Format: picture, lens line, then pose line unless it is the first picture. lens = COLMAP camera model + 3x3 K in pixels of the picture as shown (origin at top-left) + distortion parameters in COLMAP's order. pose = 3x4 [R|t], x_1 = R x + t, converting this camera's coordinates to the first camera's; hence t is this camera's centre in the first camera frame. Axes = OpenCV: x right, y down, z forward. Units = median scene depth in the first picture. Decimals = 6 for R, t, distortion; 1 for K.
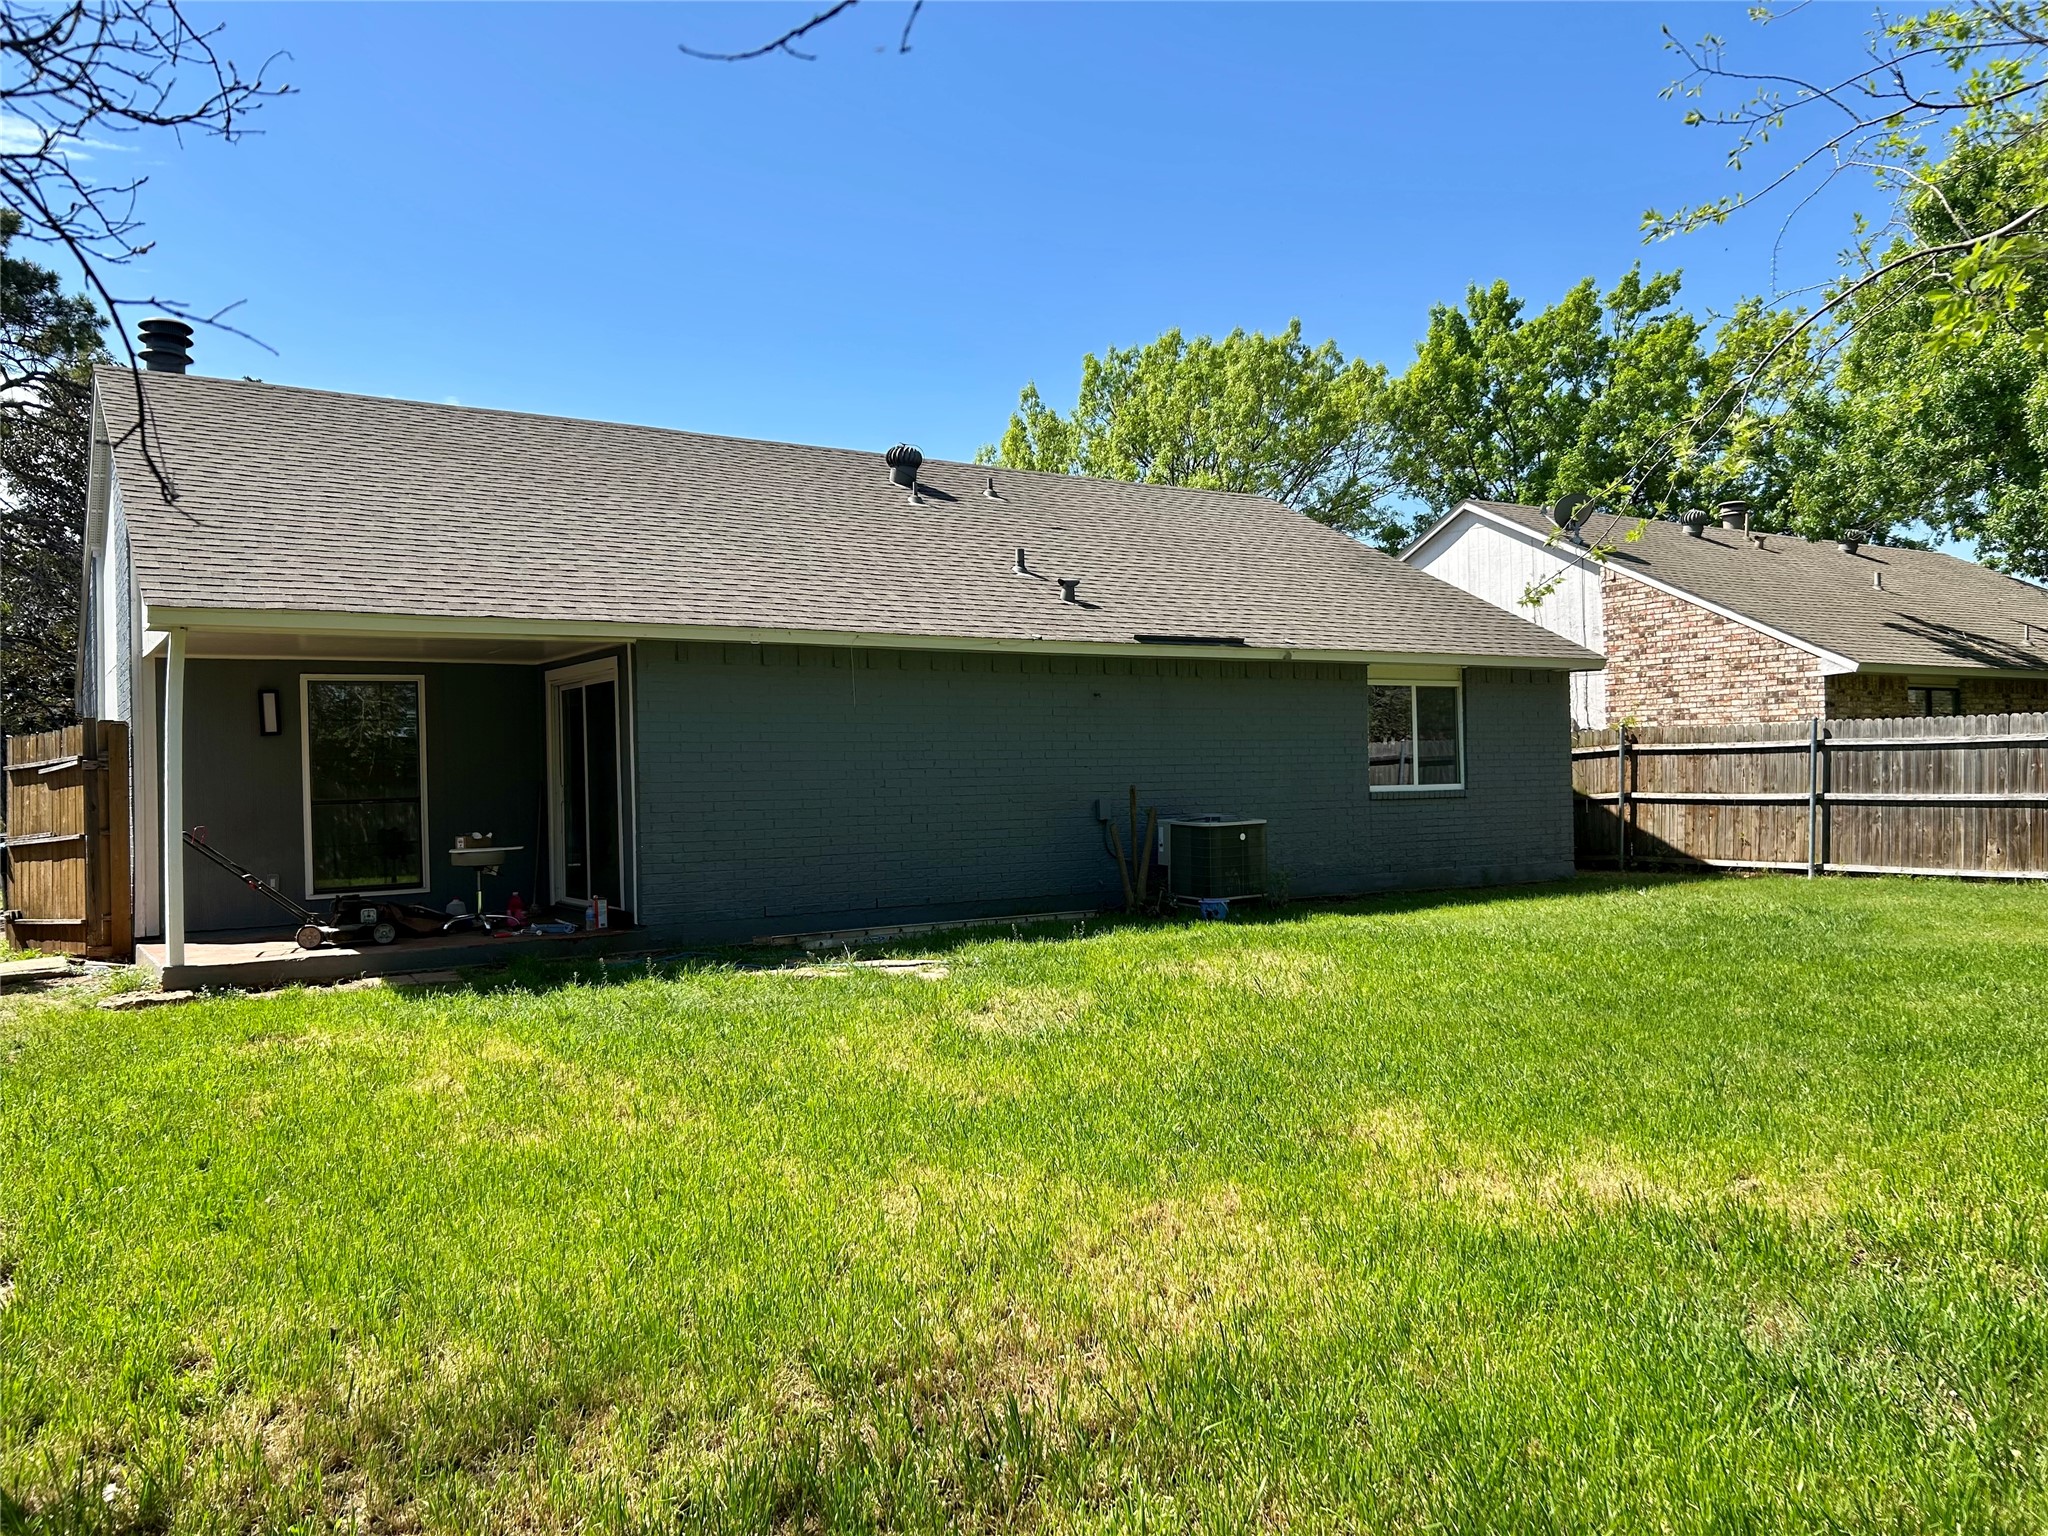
lens RADIAL K [[1541.6, 0, 1024.0], [0, 1541.6, 768.0], [0, 0, 1]] dist [0.003185, -0.000229]
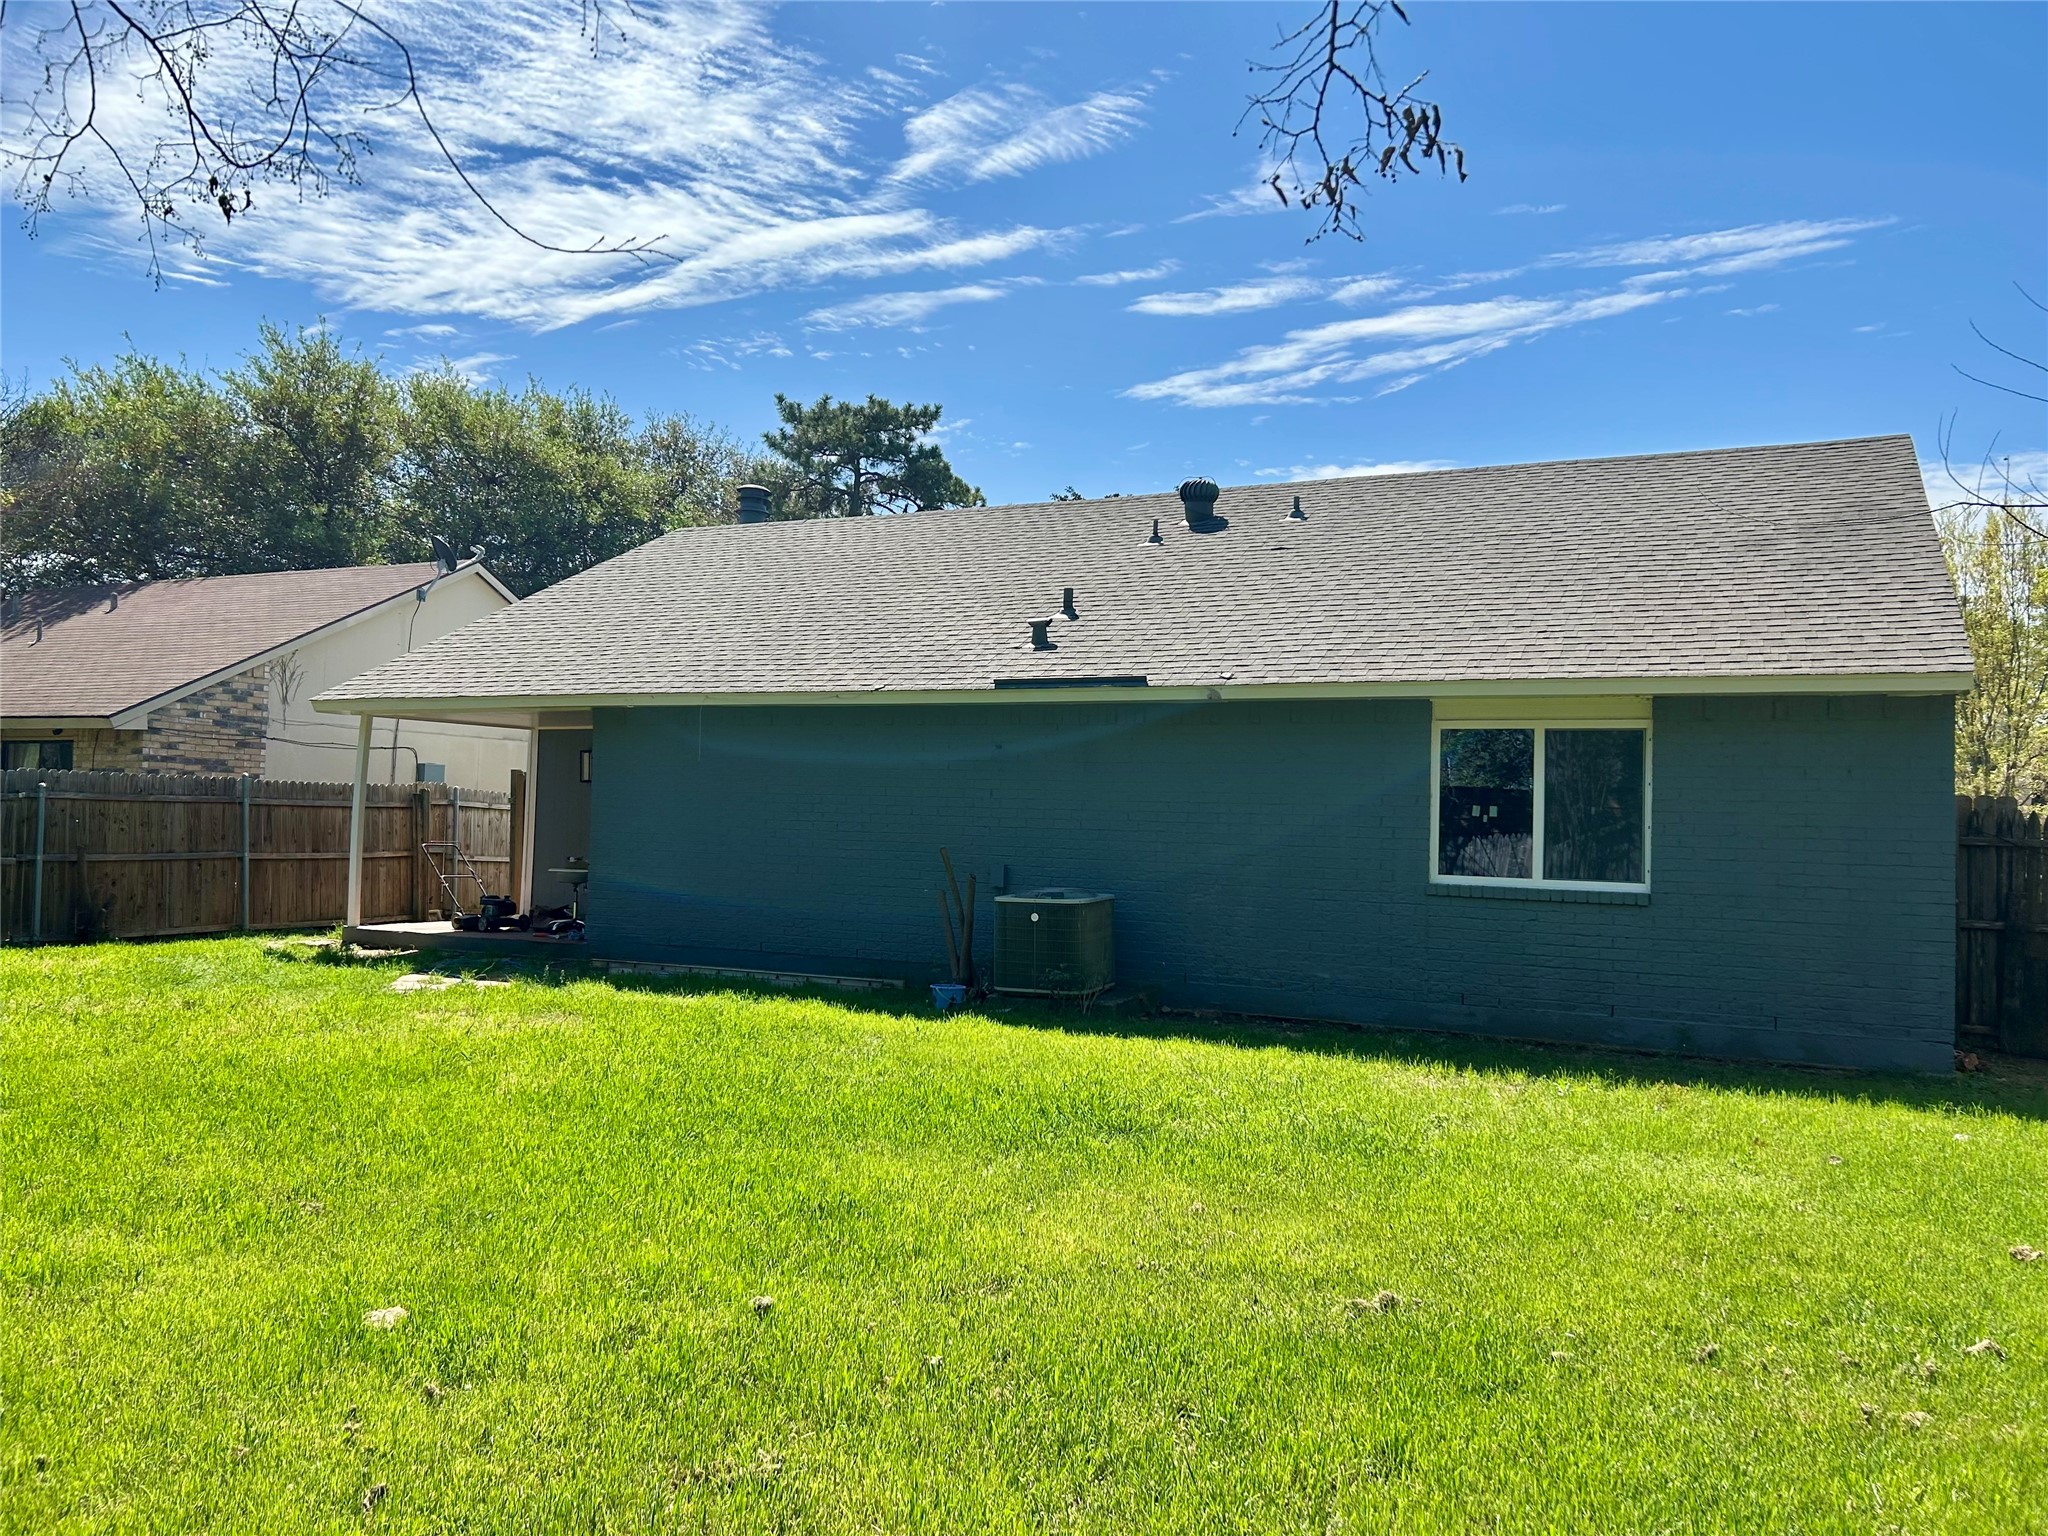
lens RADIAL K [[1541.6, 0, 1024.0], [0, 1541.6, 768.0], [0, 0, 1]] dist [0.003185, -0.000229]
pose [[0.512914, 0.002876, -0.858435, 0.724216], [-0.034661, 0.999248, -0.017362, -0.017921], [0.857740, 0.038660, 0.512628, 0.483603]]
